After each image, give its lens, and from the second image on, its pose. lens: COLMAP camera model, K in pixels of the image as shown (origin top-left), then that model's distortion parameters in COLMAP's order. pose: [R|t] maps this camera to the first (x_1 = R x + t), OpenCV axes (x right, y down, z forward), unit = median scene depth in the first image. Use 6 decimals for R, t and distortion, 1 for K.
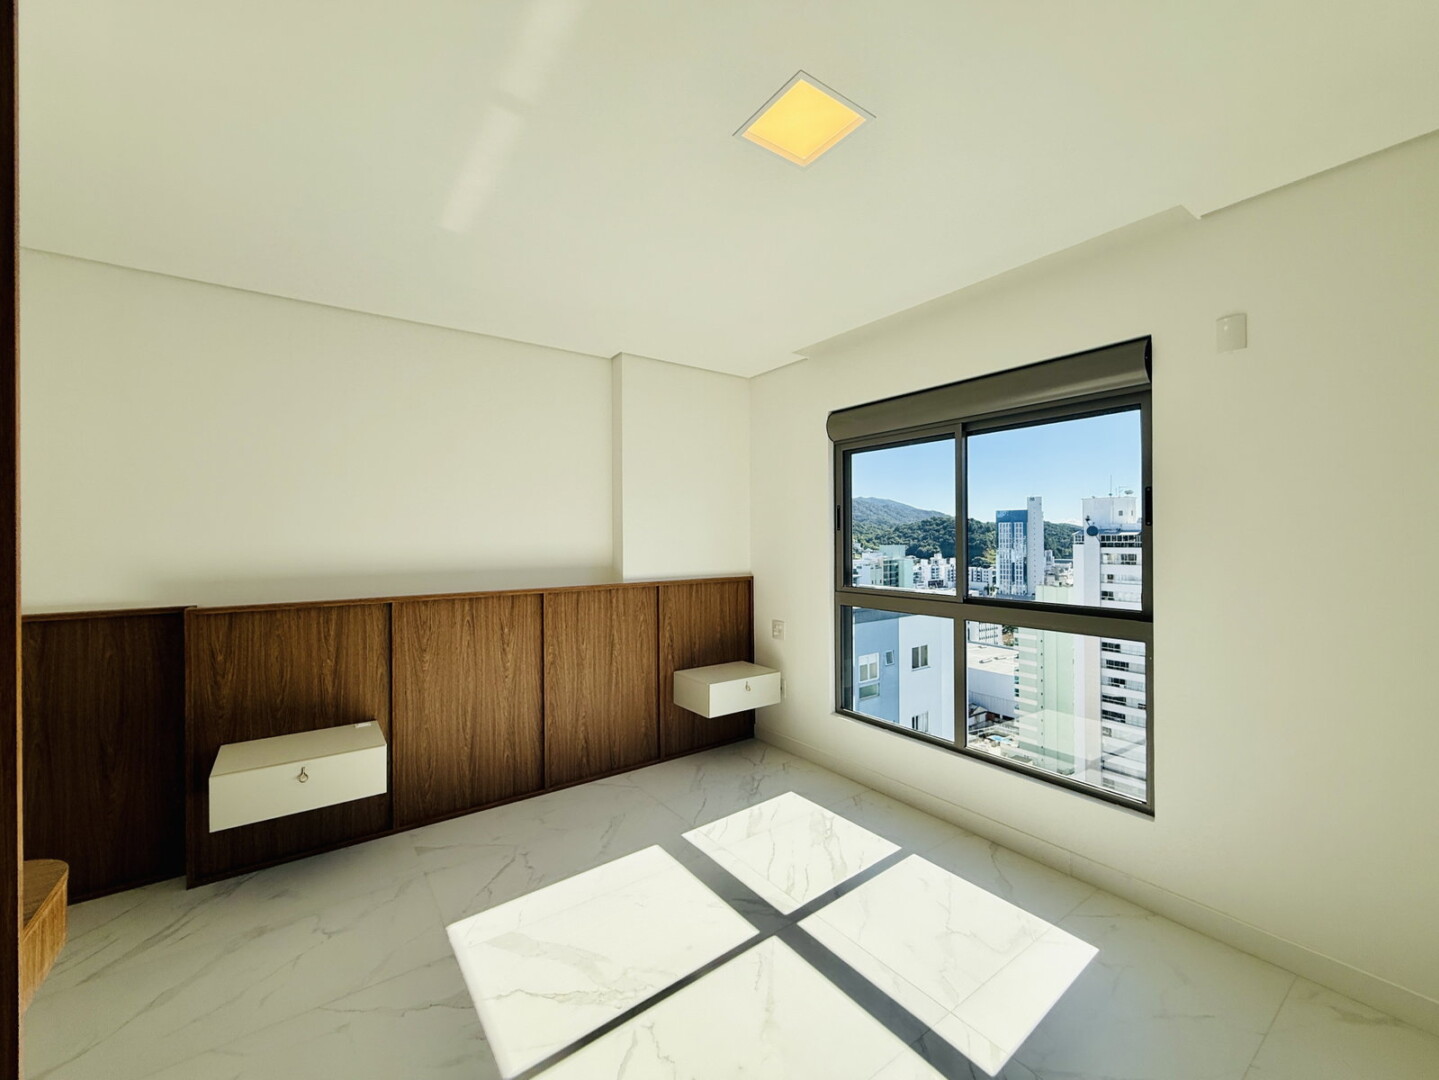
lens RADIAL K [[581.1, 0, 733.7], [0, 581.1, 539.1], [0, 0, 1]] dist [0.001920, 0.000858]
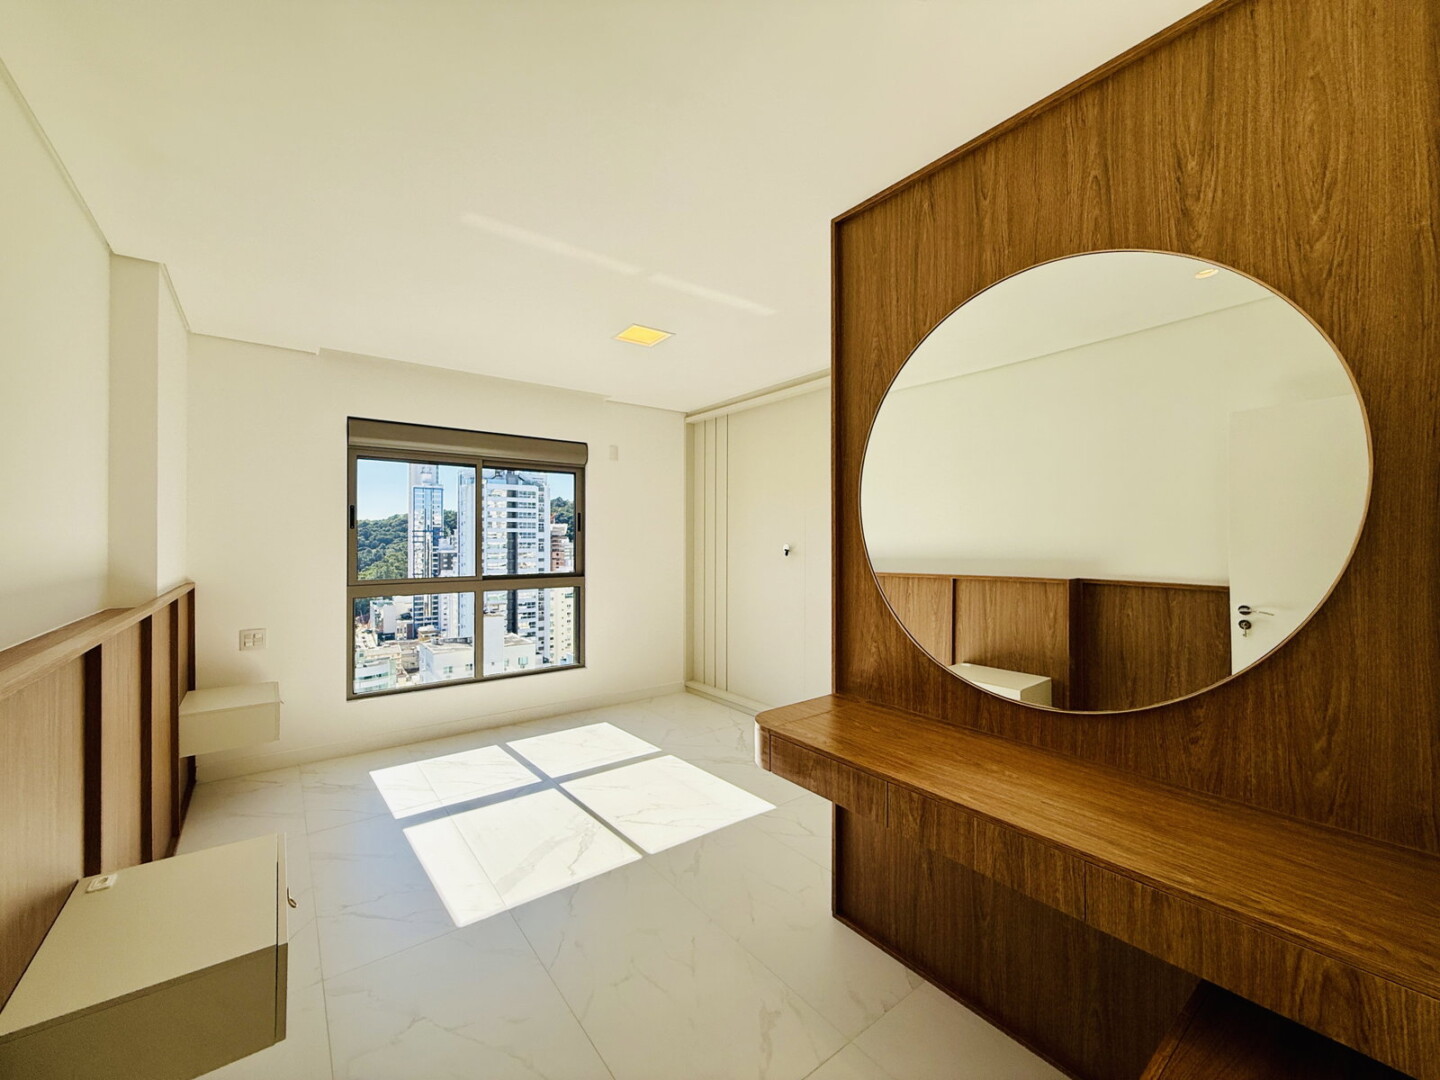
lens RADIAL K [[581.5, 0, 700.1], [0, 581.5, 536.1], [0, 0, 1]] dist [0.001920, 0.000858]
pose [[-0.002718, 0.014677, 0.999889, -1.308900], [0.001952, 0.999890, -0.014671, 0.024911], [-0.999994, 0.001912, -0.002746, 0.531863]]
